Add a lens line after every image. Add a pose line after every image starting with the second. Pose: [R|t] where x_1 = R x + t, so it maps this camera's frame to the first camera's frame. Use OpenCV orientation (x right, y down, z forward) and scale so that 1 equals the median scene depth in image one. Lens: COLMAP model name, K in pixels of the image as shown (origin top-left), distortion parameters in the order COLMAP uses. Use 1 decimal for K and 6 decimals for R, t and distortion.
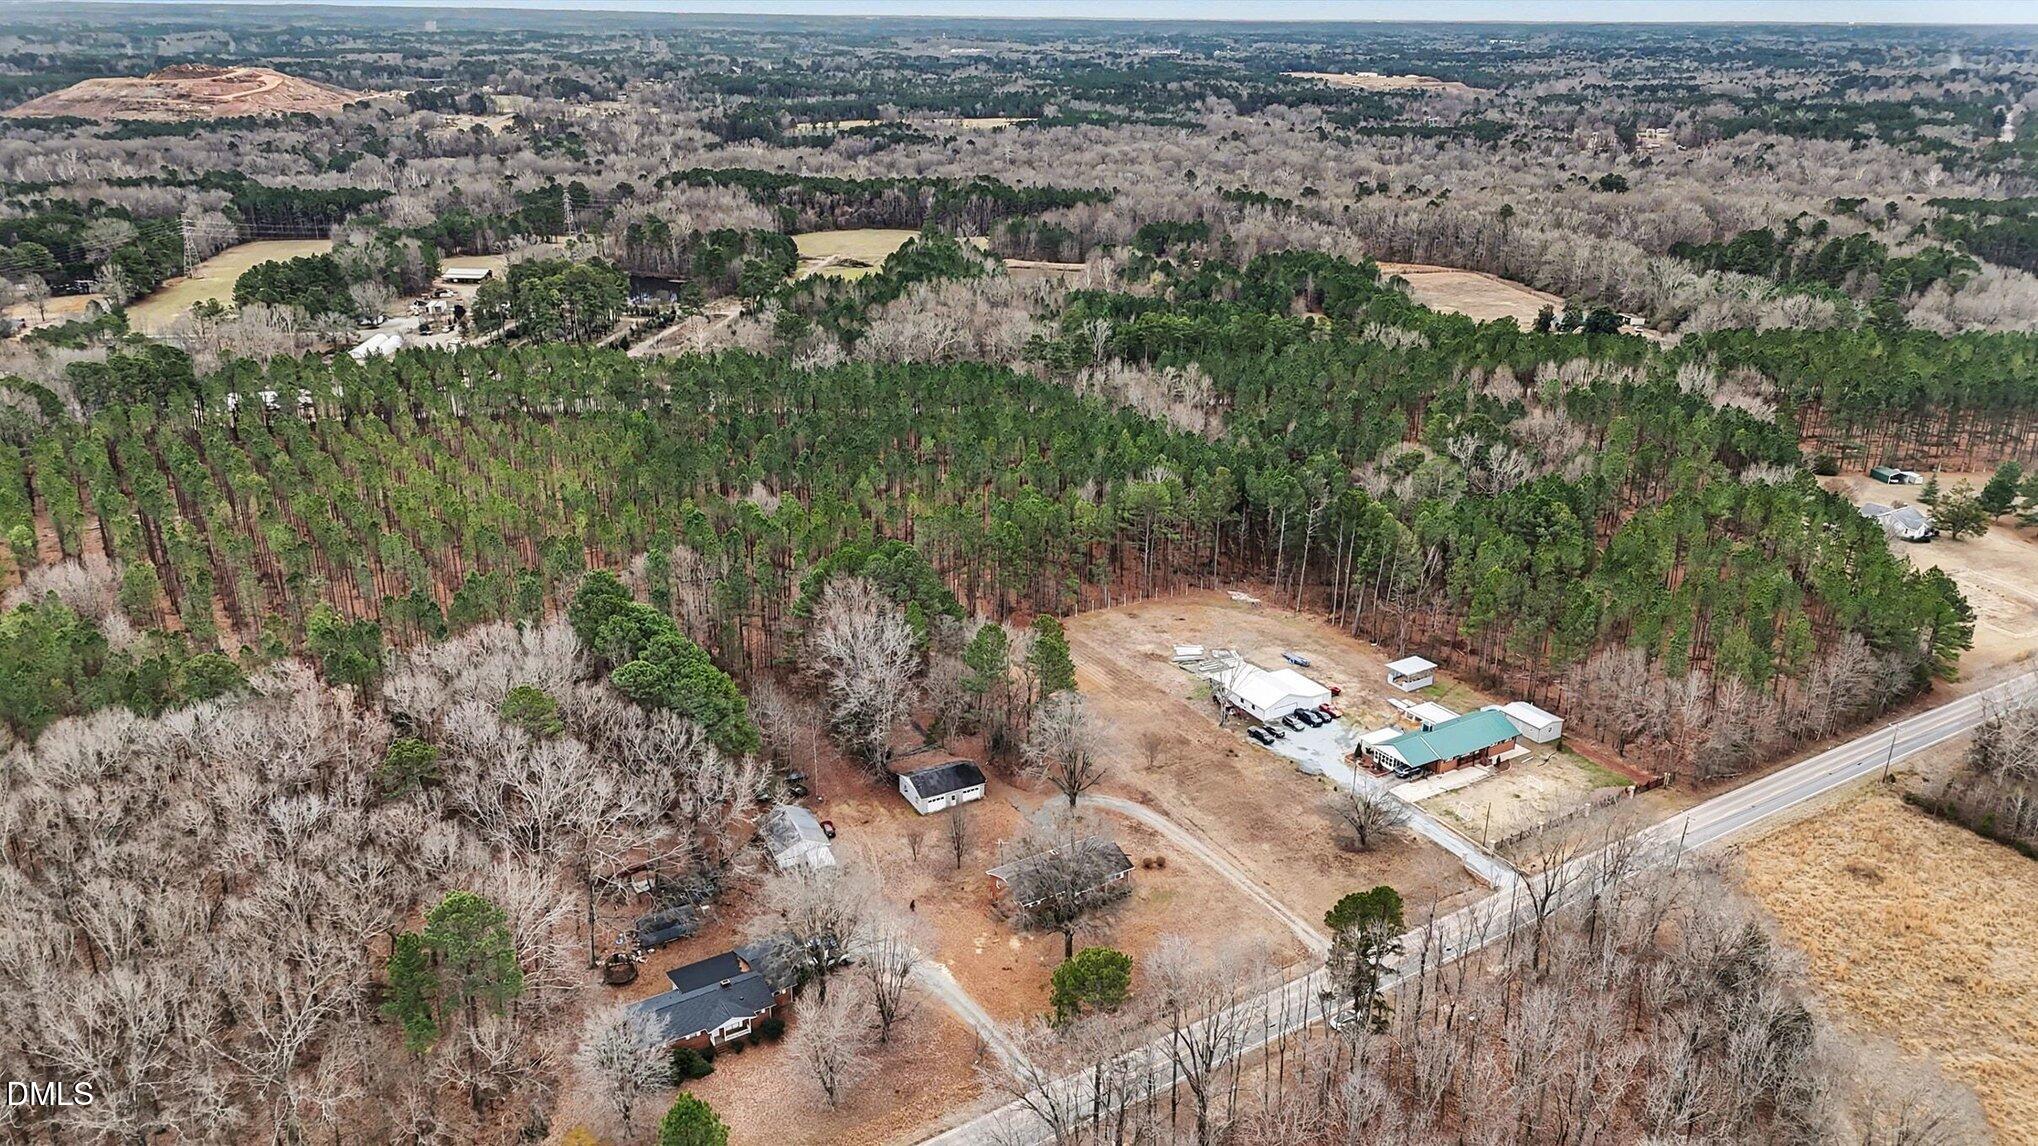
lens RADIAL K [[1498.0, 0, 1019.0], [0, 1498.0, 573.0], [0, 0, 1]] dist [0.070731, -0.057437]
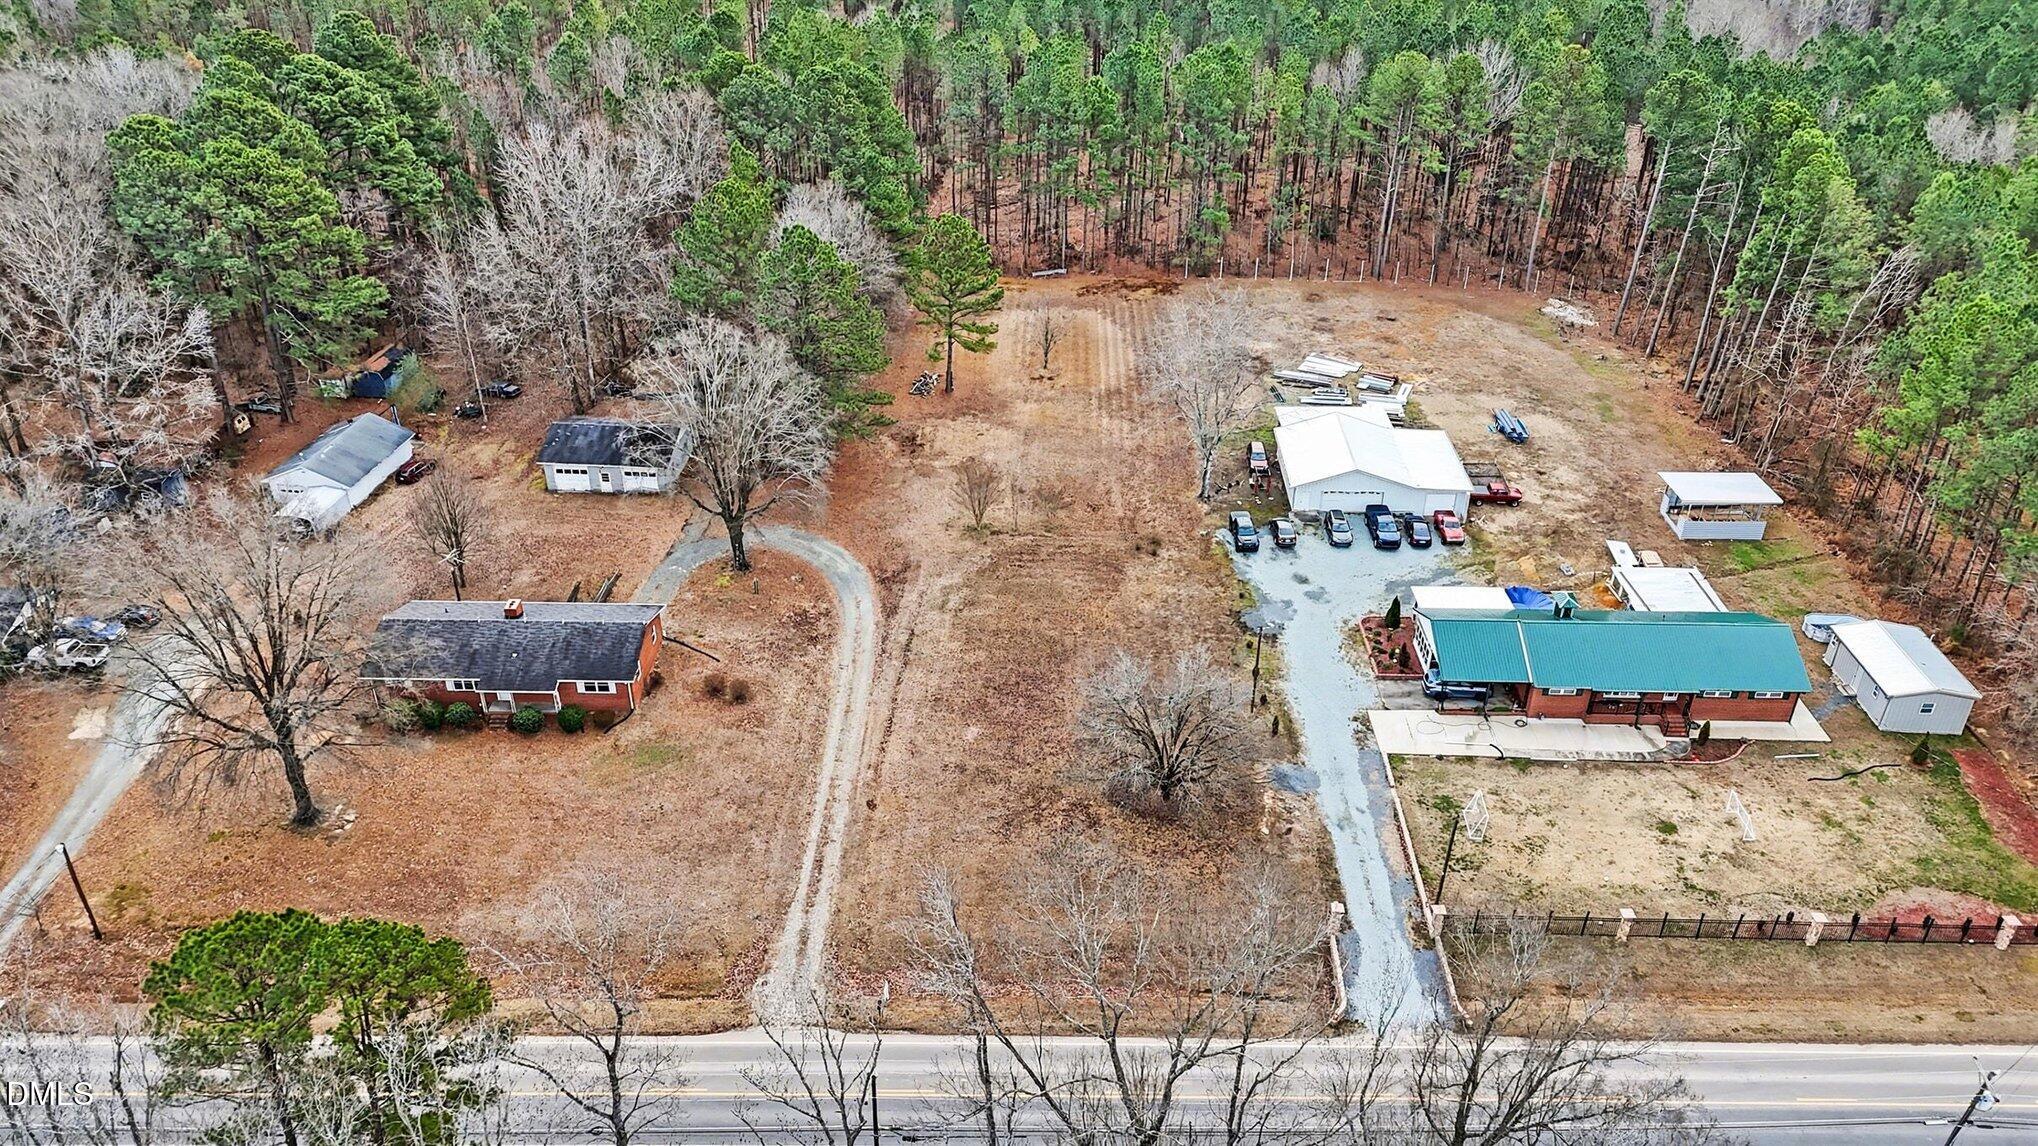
lens RADIAL K [[1498.0, 0, 1019.0], [0, 1498.0, 573.0], [0, 0, 1]] dist [0.070731, -0.057437]
pose [[0.840393, 0.277136, -0.465763, 0.338920], [-0.189153, 0.955318, 0.227132, 0.024670], [0.507898, -0.102779, 0.855264, 0.555084]]
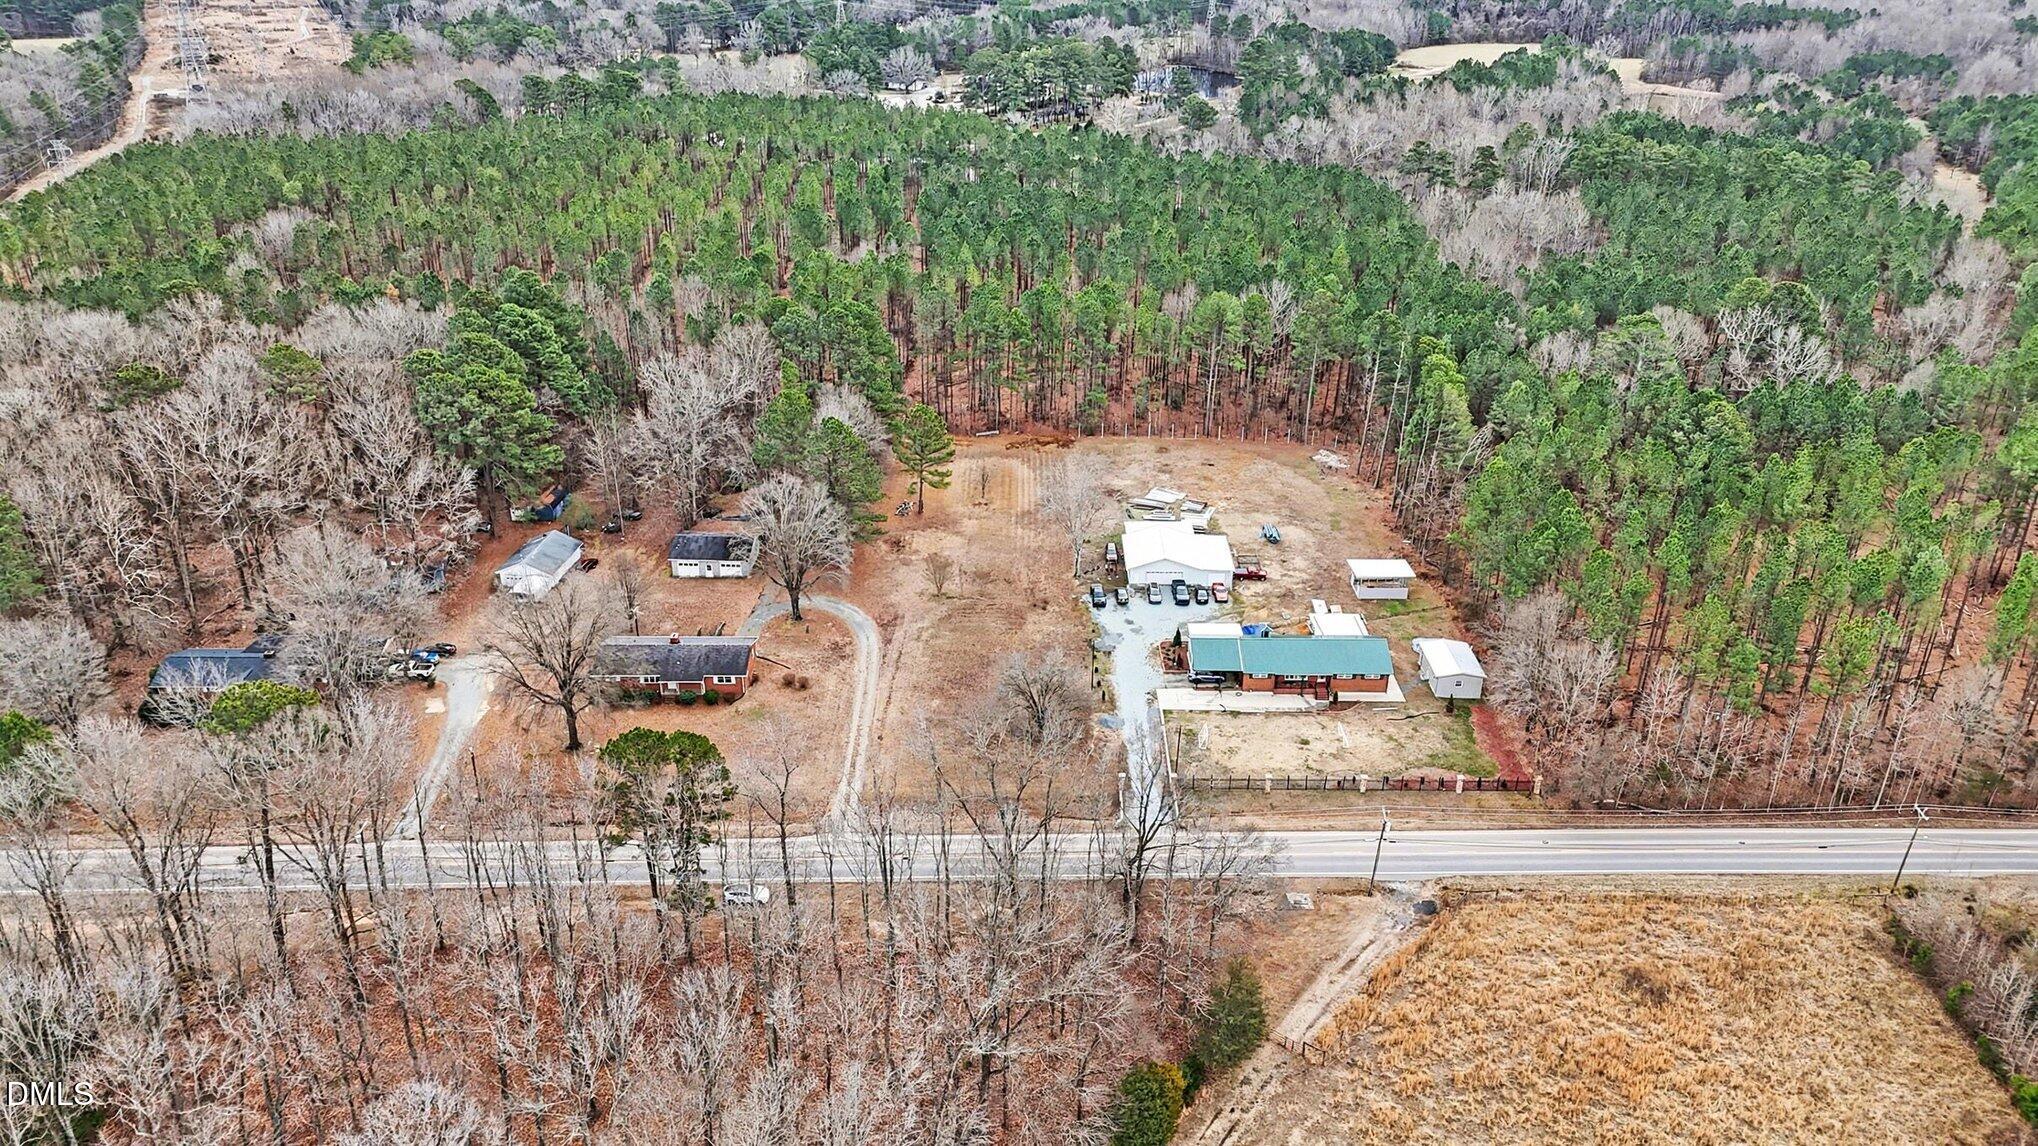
lens RADIAL K [[1487.4, 0, 1019.0], [0, 1487.4, 573.0], [0, 0, 1]] dist [0.095318, -0.054777]
pose [[0.852919, 0.232673, -0.467325, 0.512908], [-0.184682, 0.971778, 0.146767, -0.015099], [0.488285, -0.038874, 0.871818, 0.277260]]
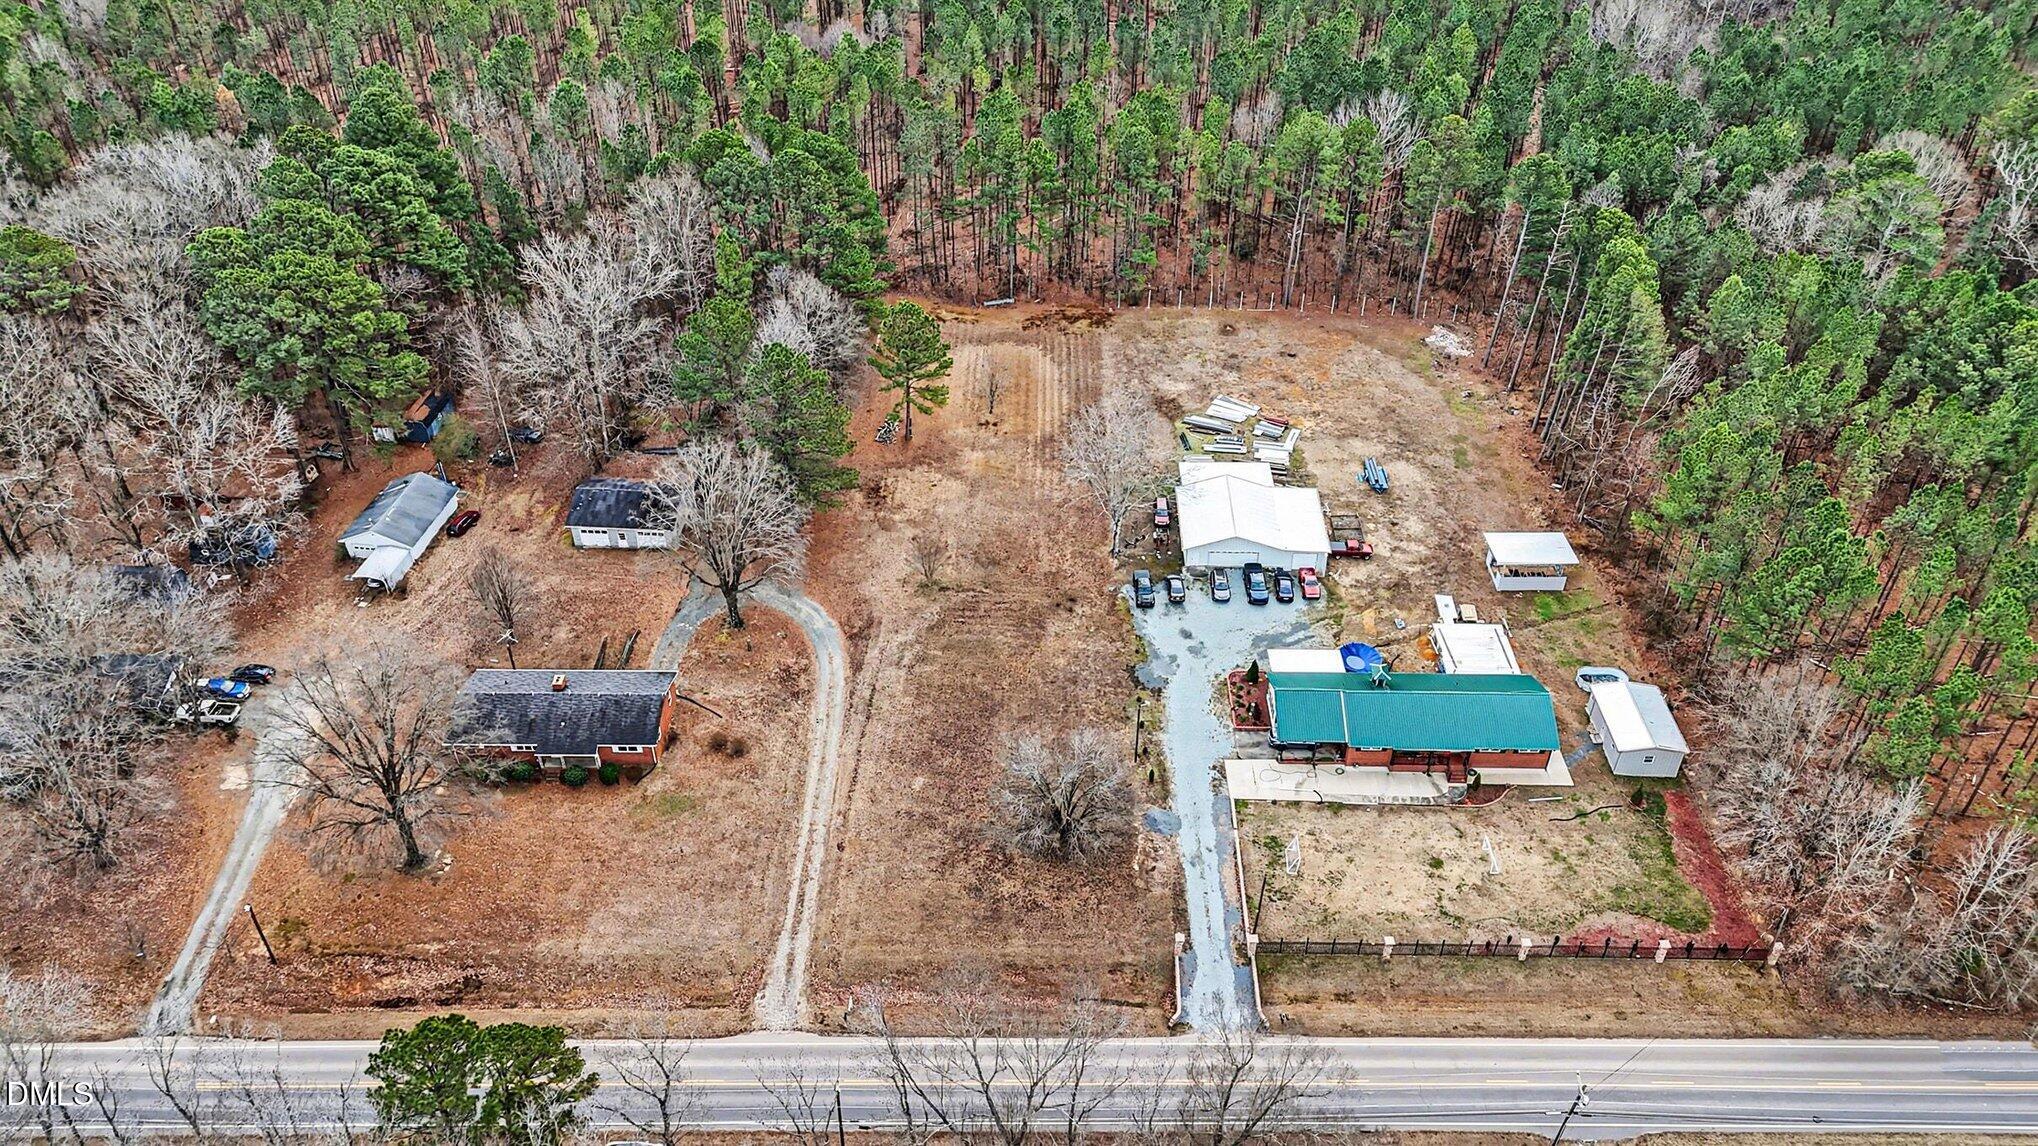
lens RADIAL K [[1498.0, 0, 1019.0], [0, 1498.0, 573.0], [0, 0, 1]] dist [0.070731, -0.057437]
pose [[0.844042, 0.324890, -0.426662, 0.382835], [-0.184663, 0.923019, 0.337543, -0.094337], [0.503481, -0.206111, 0.839062, 0.480420]]
